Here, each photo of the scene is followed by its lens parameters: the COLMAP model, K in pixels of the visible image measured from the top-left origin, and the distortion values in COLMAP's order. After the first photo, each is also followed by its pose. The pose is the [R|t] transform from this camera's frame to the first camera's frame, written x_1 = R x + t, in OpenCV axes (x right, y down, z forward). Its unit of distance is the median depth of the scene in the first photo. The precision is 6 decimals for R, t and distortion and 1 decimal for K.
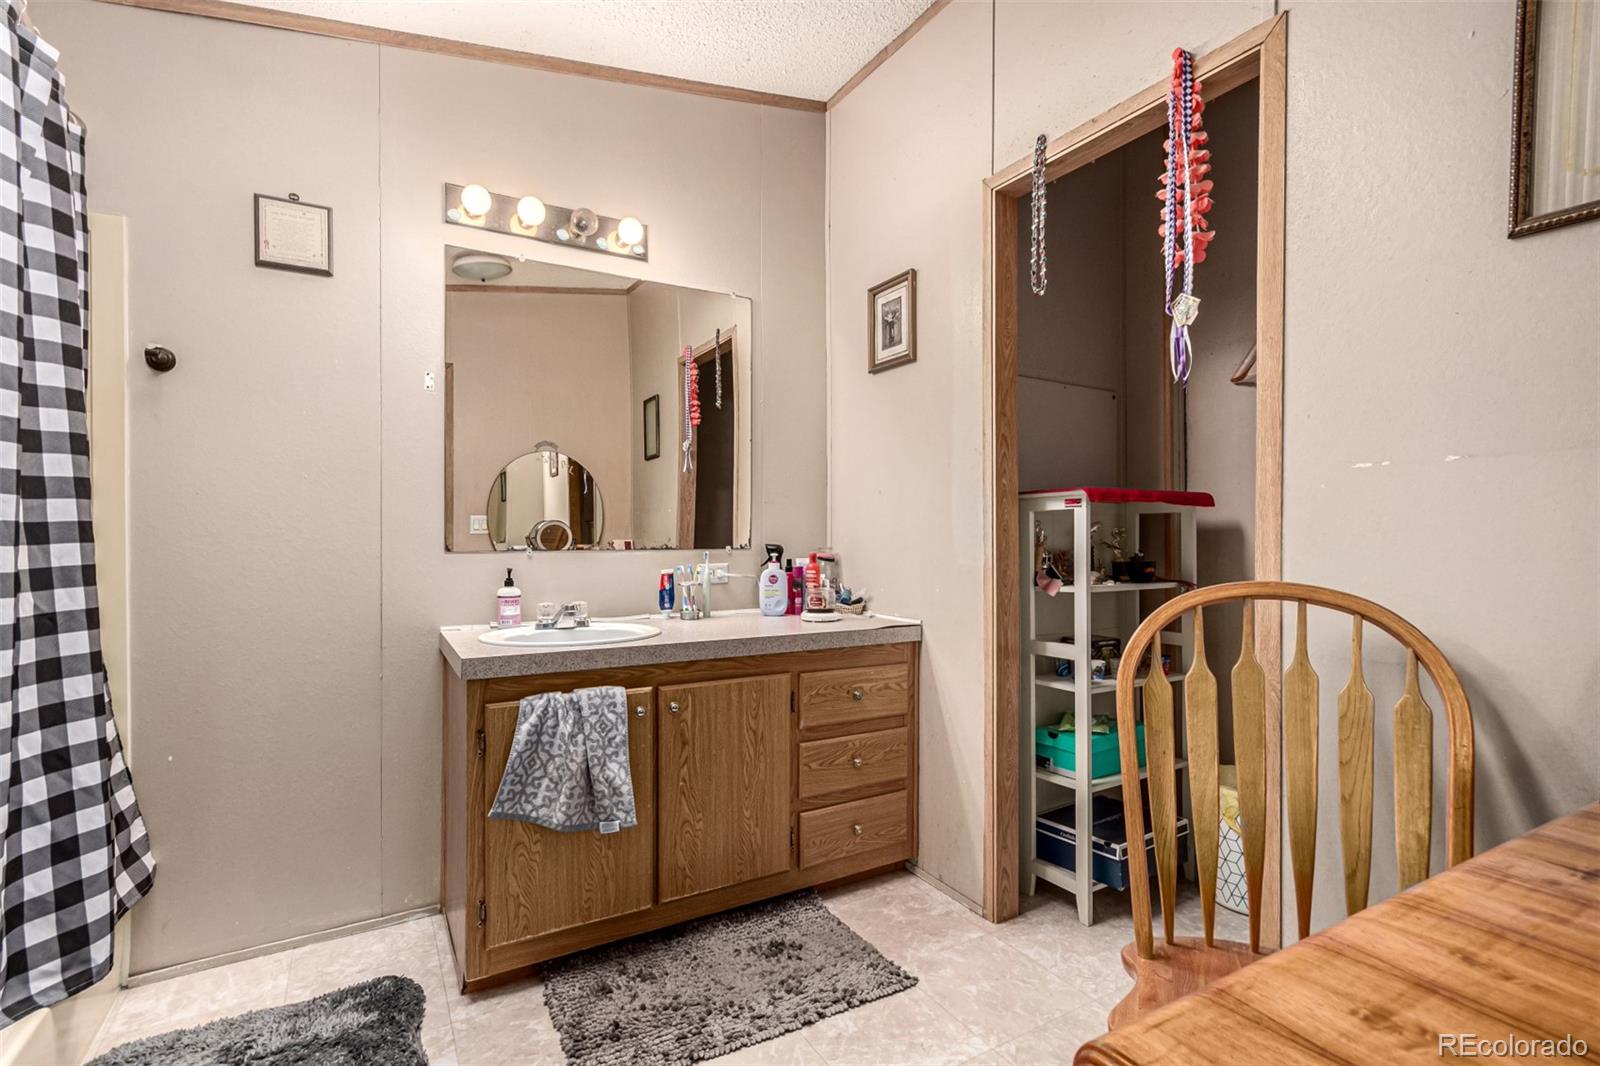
lens RADIAL K [[742.3, 0, 805.1], [0, 742.3, 537.8], [0, 0, 1]] dist [0.005417, 0.000390]
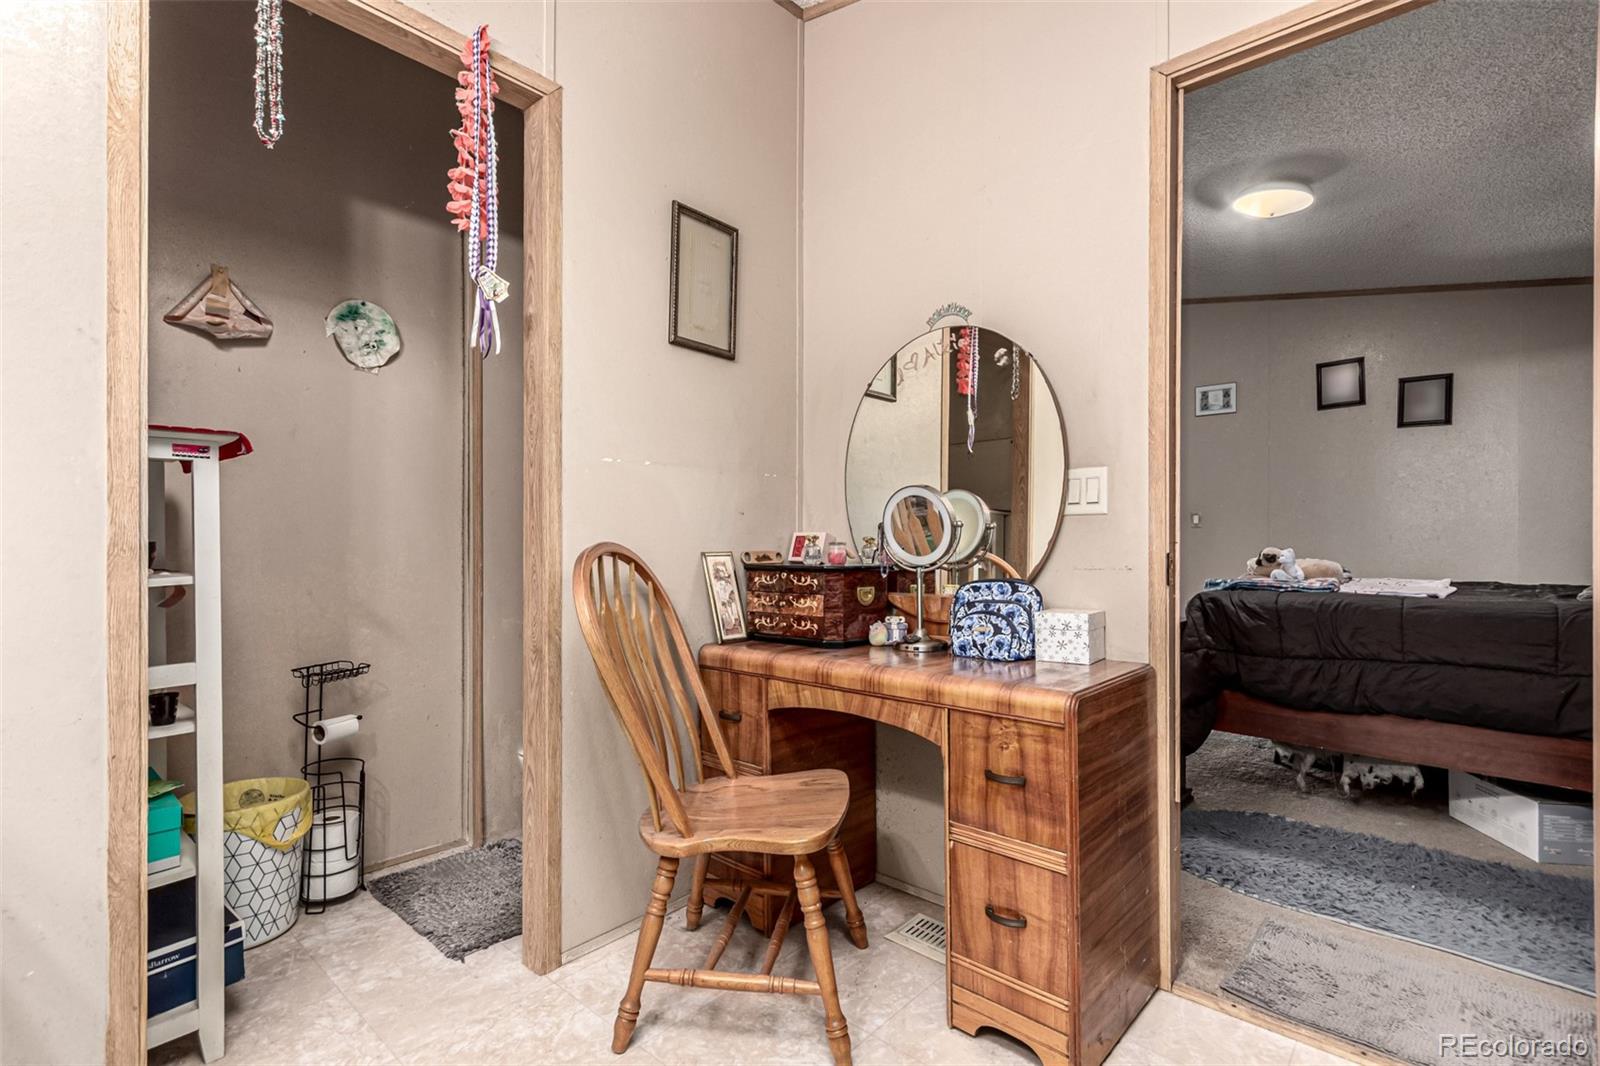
lens RADIAL K [[742.3, 0, 805.1], [0, 742.3, 537.8], [0, 0, 1]] dist [0.005417, 0.000390]
pose [[-0.318649, -0.003308, 0.947867, -0.598351], [0.000606, 0.999993, 0.003694, 0.039021], [-0.947873, 0.001752, -0.318645, 0.912305]]
